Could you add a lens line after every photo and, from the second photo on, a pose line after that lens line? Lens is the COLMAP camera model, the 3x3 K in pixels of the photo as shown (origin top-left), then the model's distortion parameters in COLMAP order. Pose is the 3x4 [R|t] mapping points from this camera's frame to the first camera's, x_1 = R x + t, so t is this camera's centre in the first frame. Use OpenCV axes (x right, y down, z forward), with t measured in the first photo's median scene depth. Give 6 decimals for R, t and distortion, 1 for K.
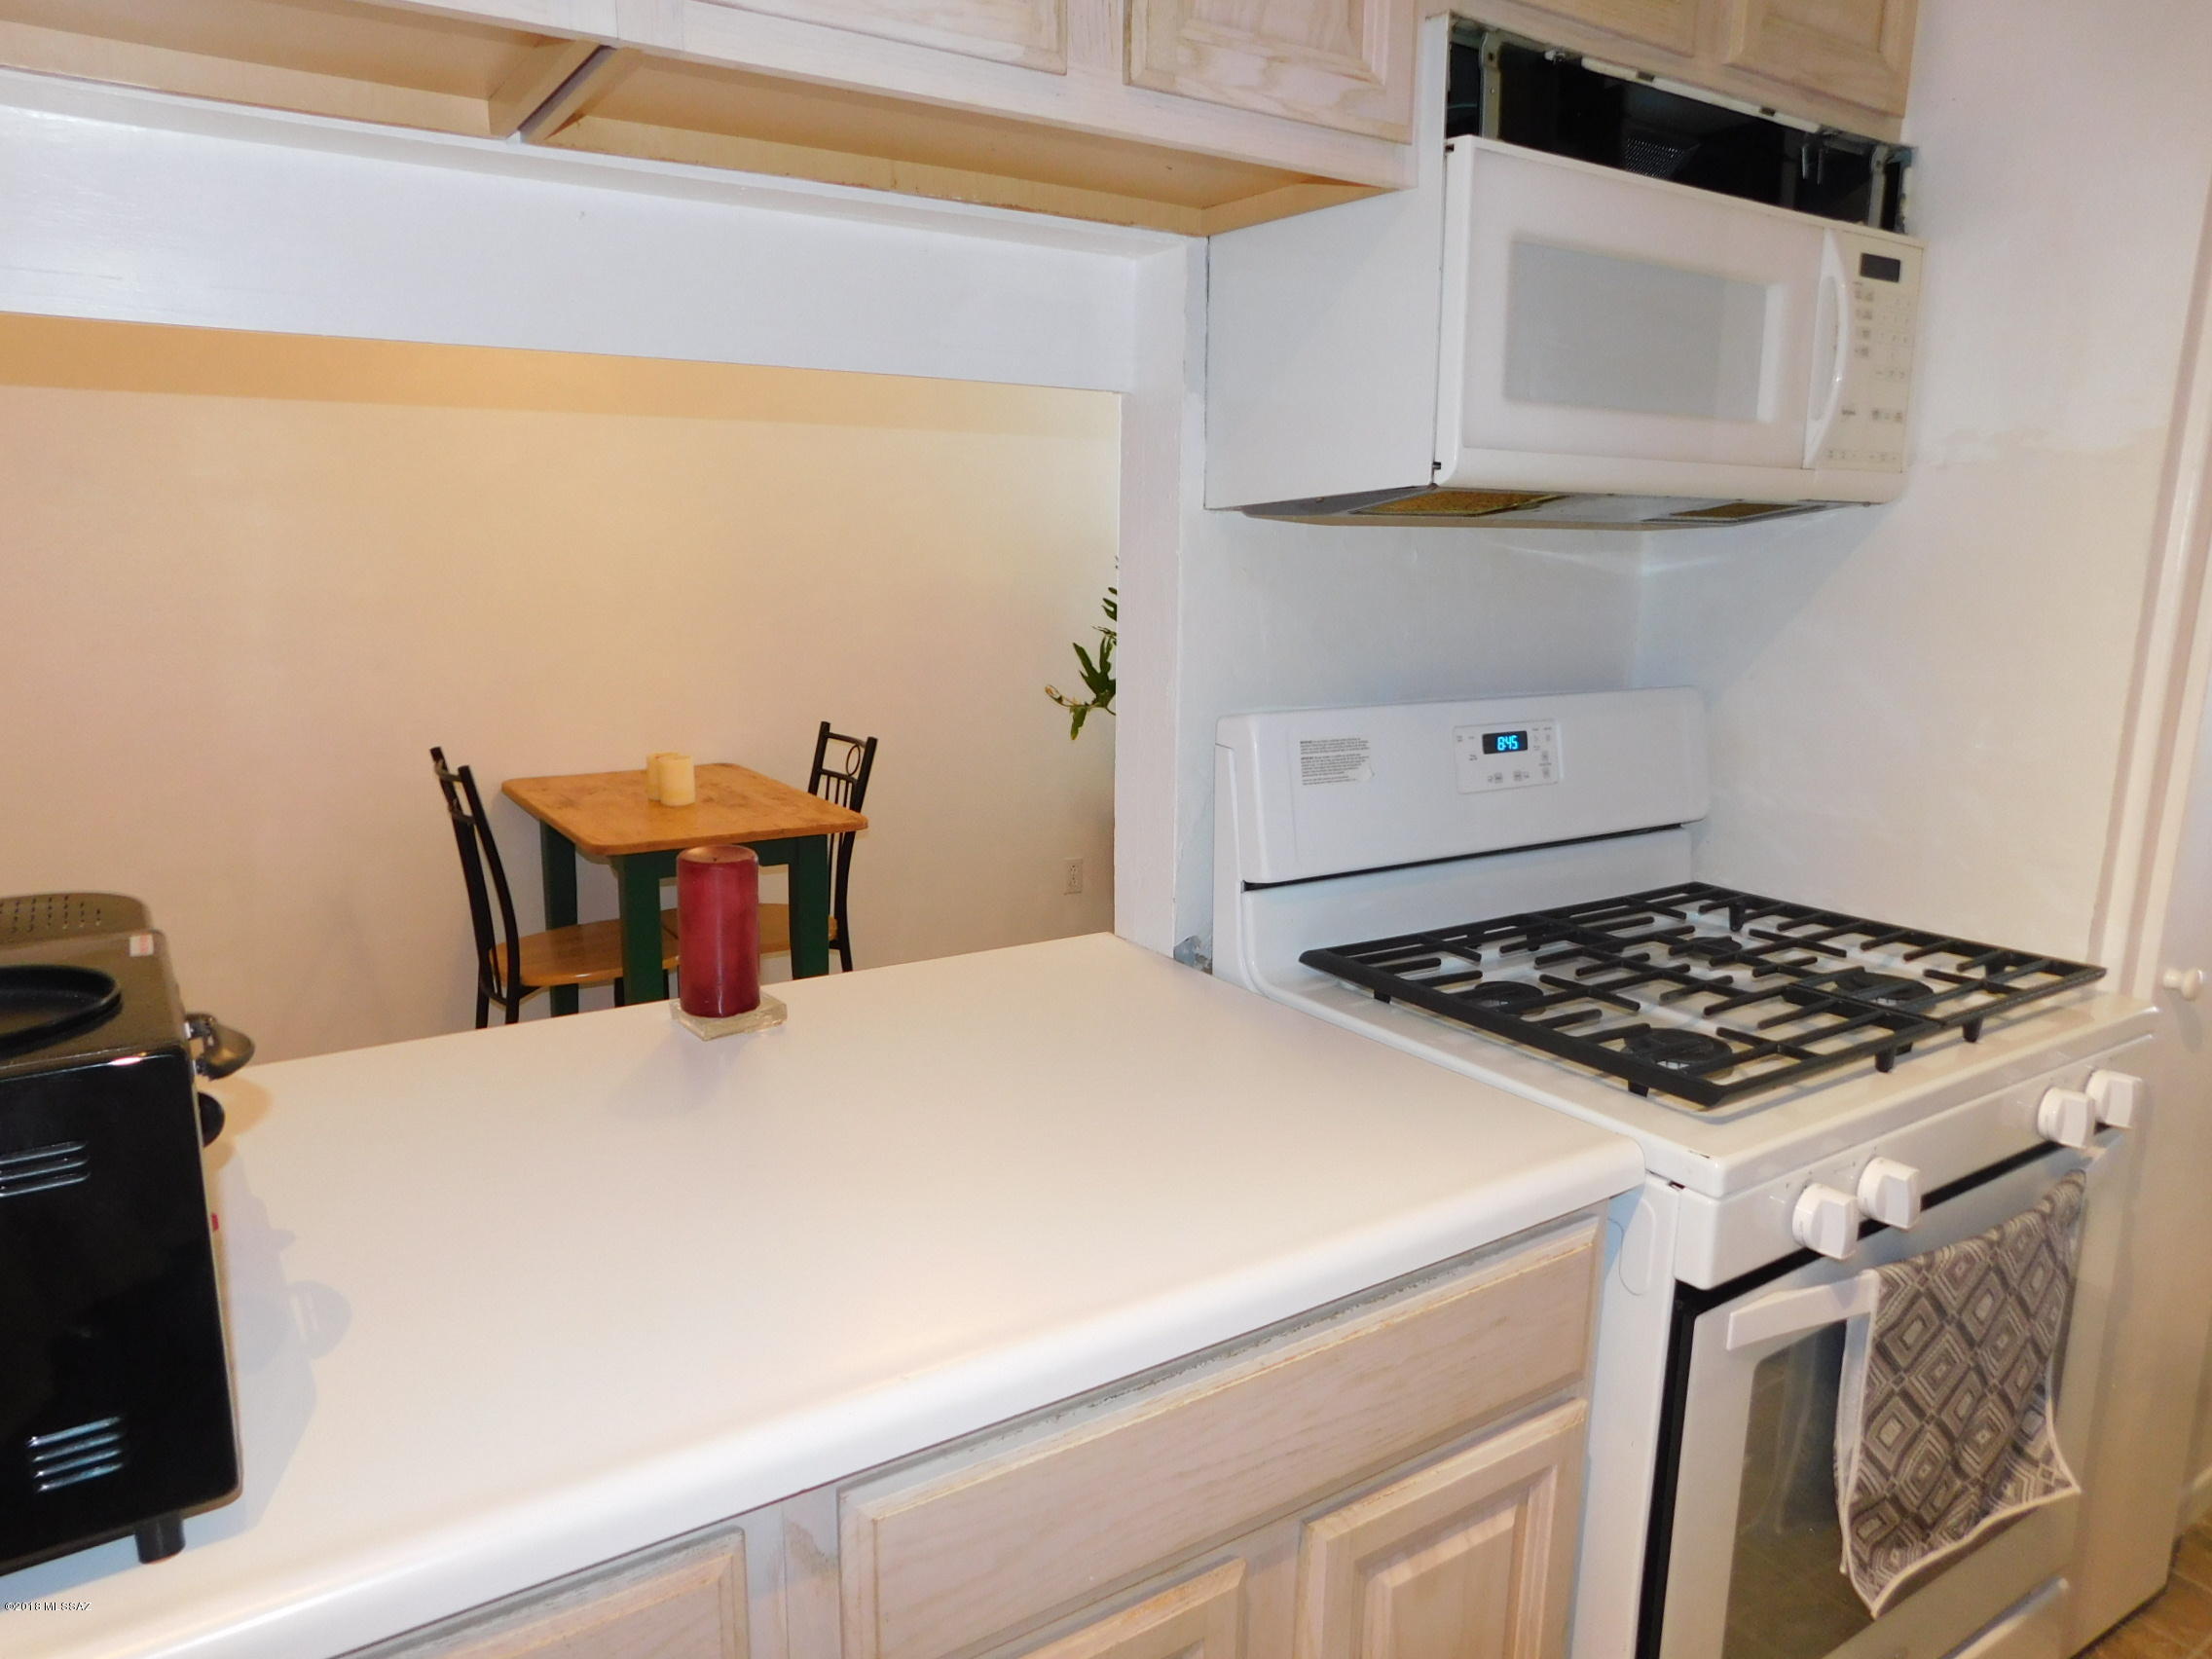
lens RADIAL K [[1475.8, 0, 1117.7], [0, 1475.8, 837.5], [0, 0, 1]] dist [-0.057382, 0.050623]
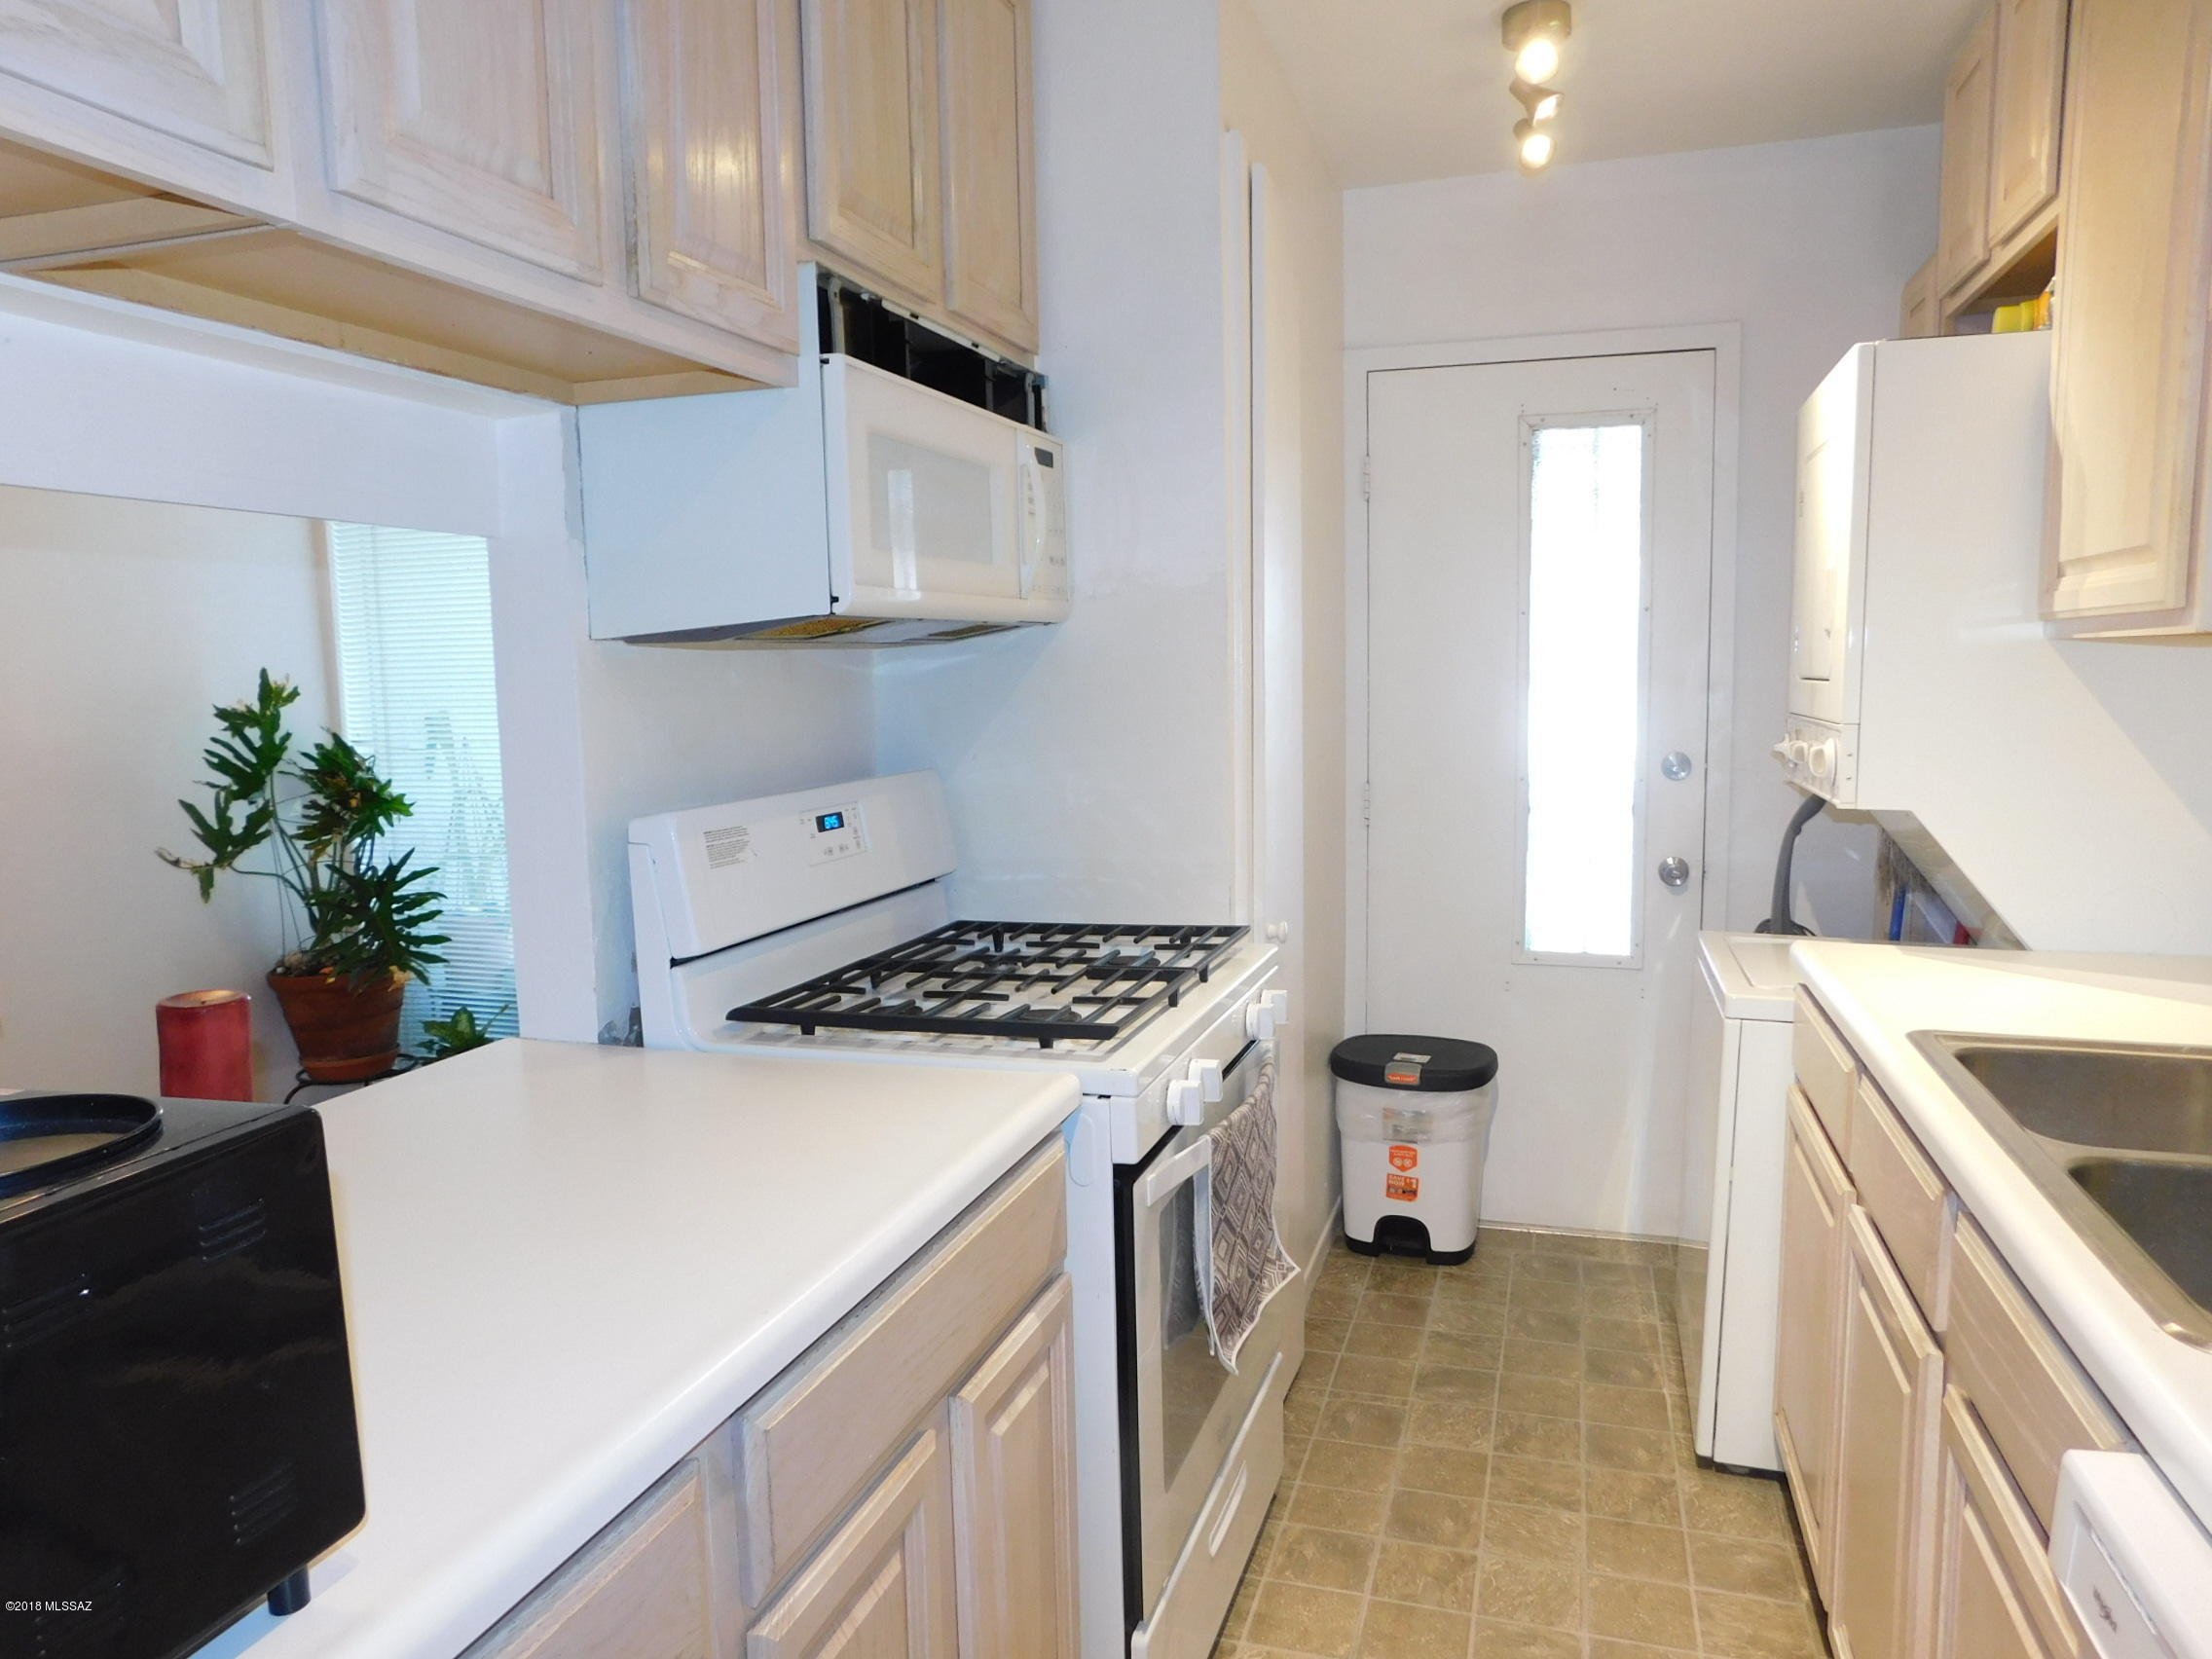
lens RADIAL K [[1475.8, 0, 1091.6], [0, 1475.8, 849.0], [0, 0, 1]] dist [-0.057382, 0.050623]
pose [[0.788067, -0.105638, 0.606458, -0.372669], [0.155208, 0.987436, -0.029685, 0.033052], [-0.595703, 0.117521, 0.794561, -0.122293]]
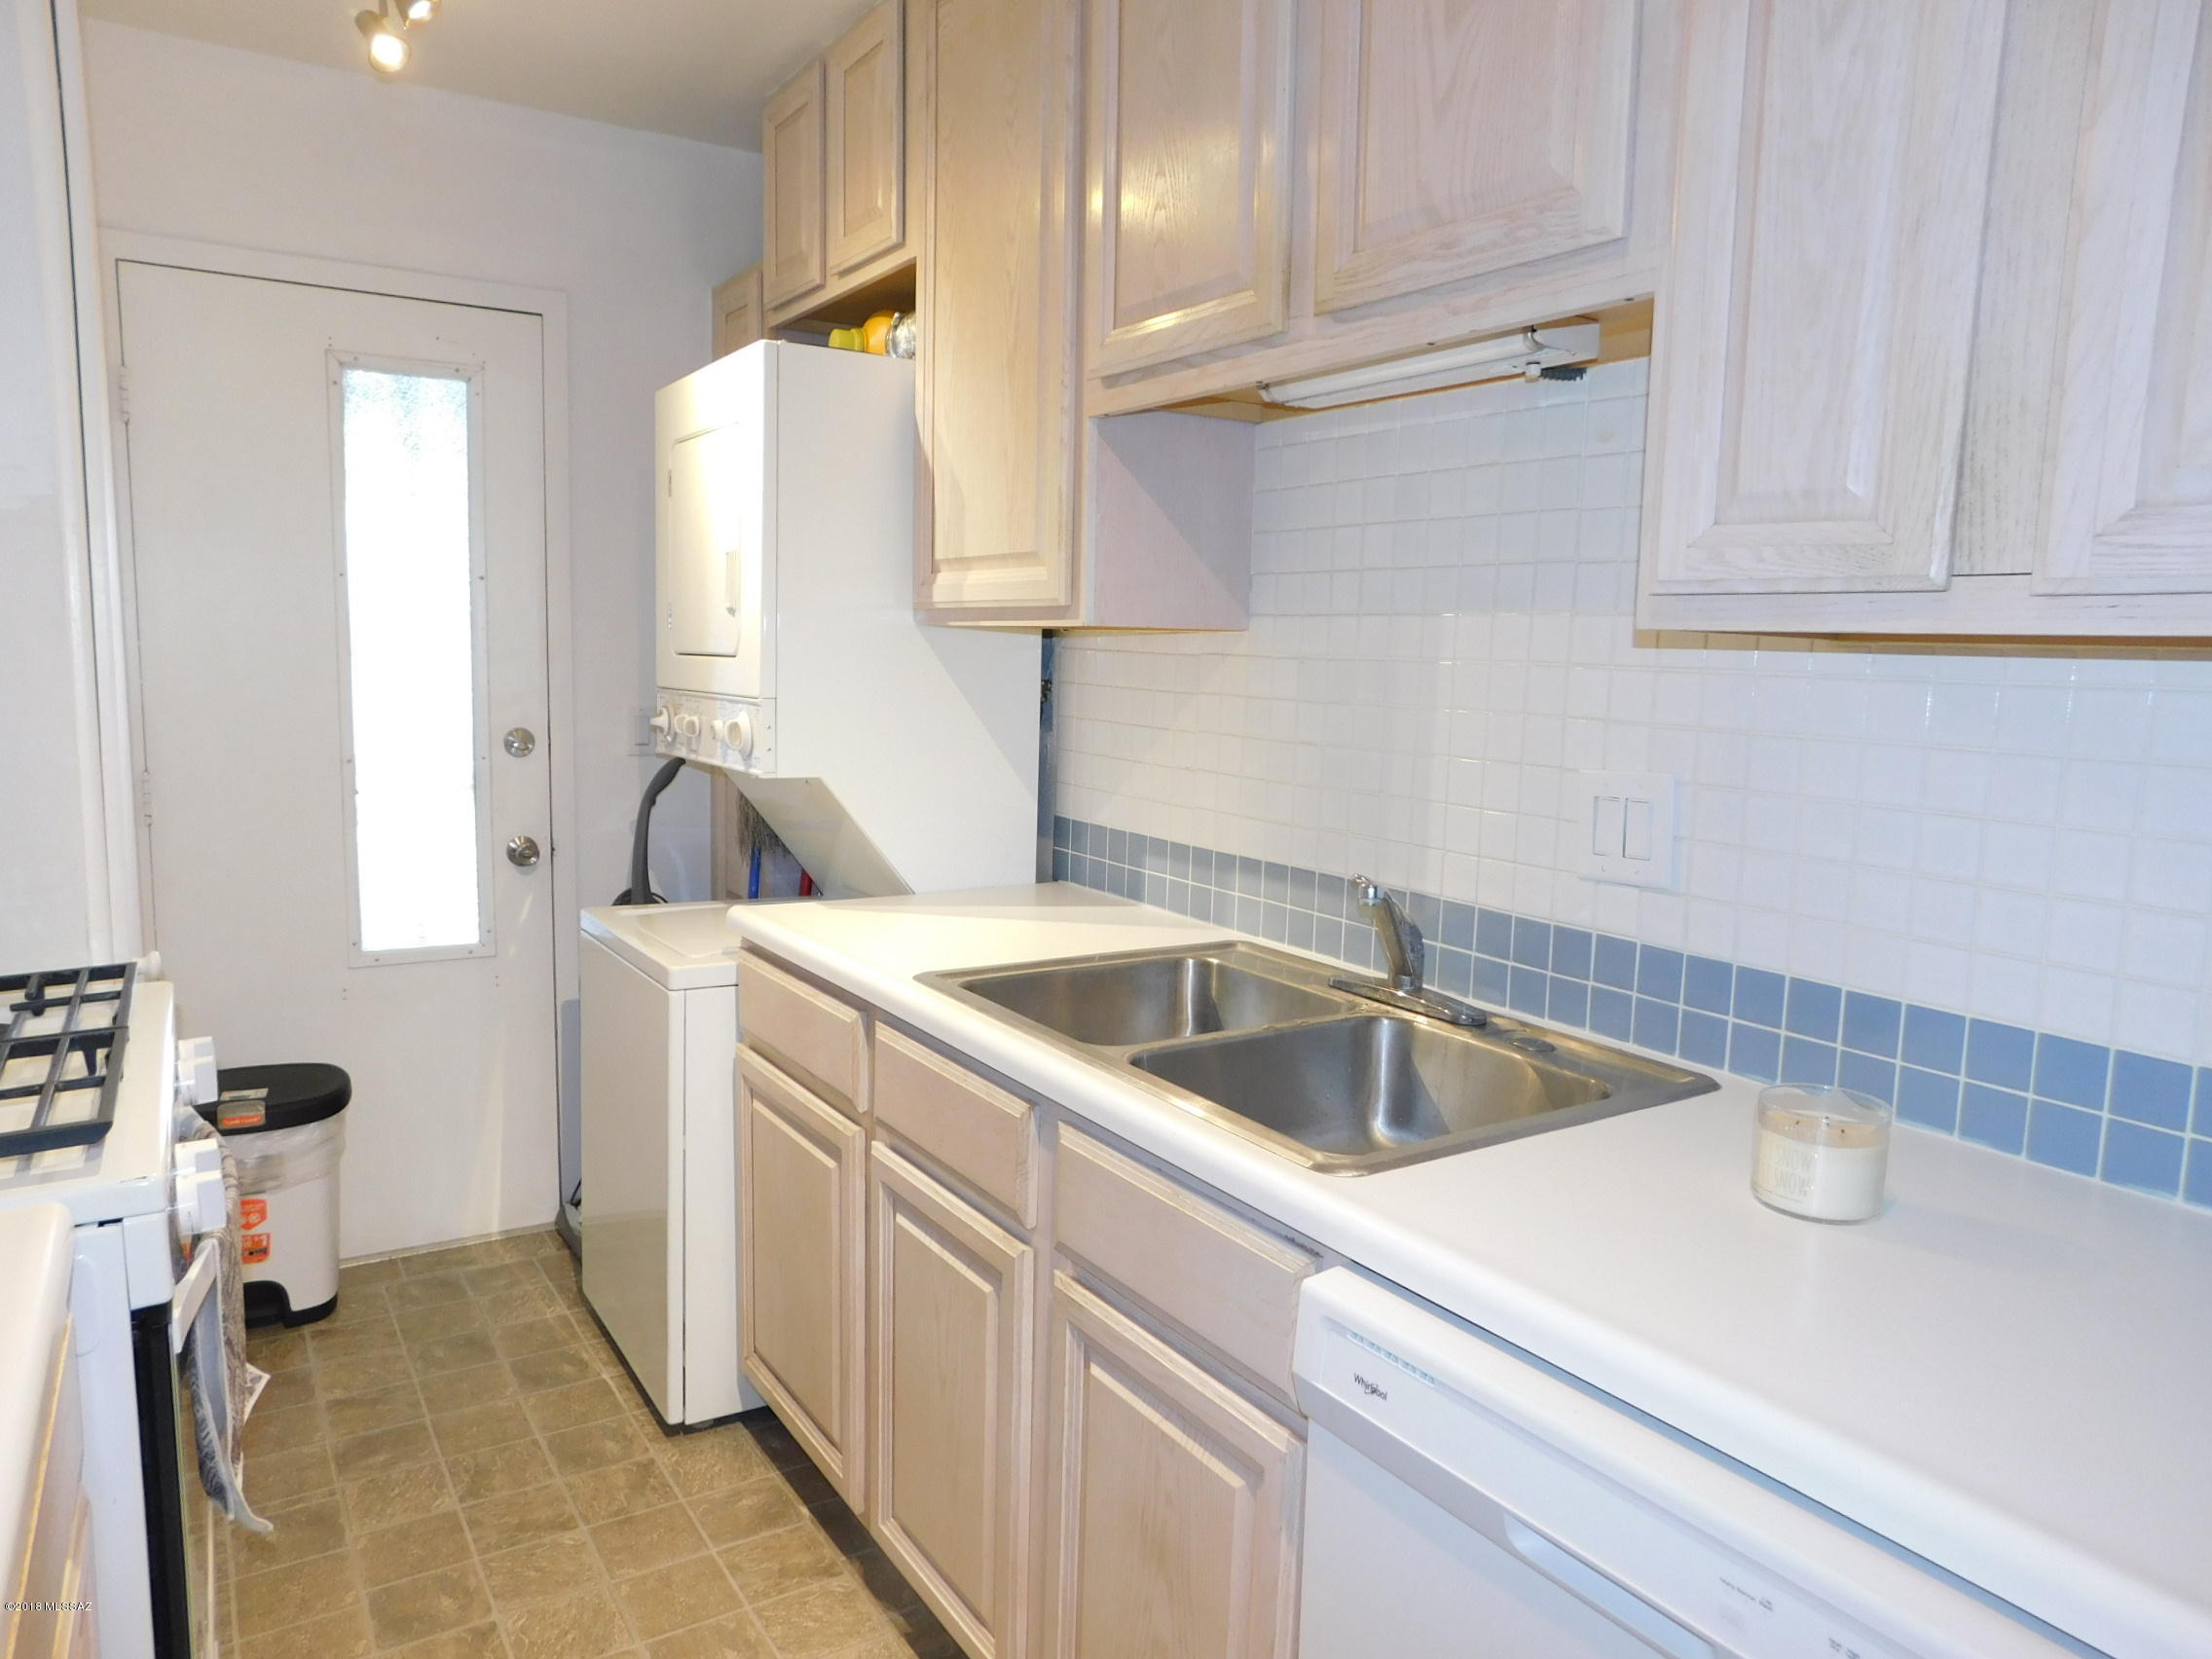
lens RADIAL K [[1475.8, 0, 1105.3], [0, 1475.8, 844.6], [0, 0, 1]] dist [-0.057382, 0.050623]
pose [[0.028001, -0.150812, 0.988166, -0.441490], [0.183217, 0.972581, 0.143241, -0.026764], [-0.982674, 0.177038, 0.054865, 0.176456]]
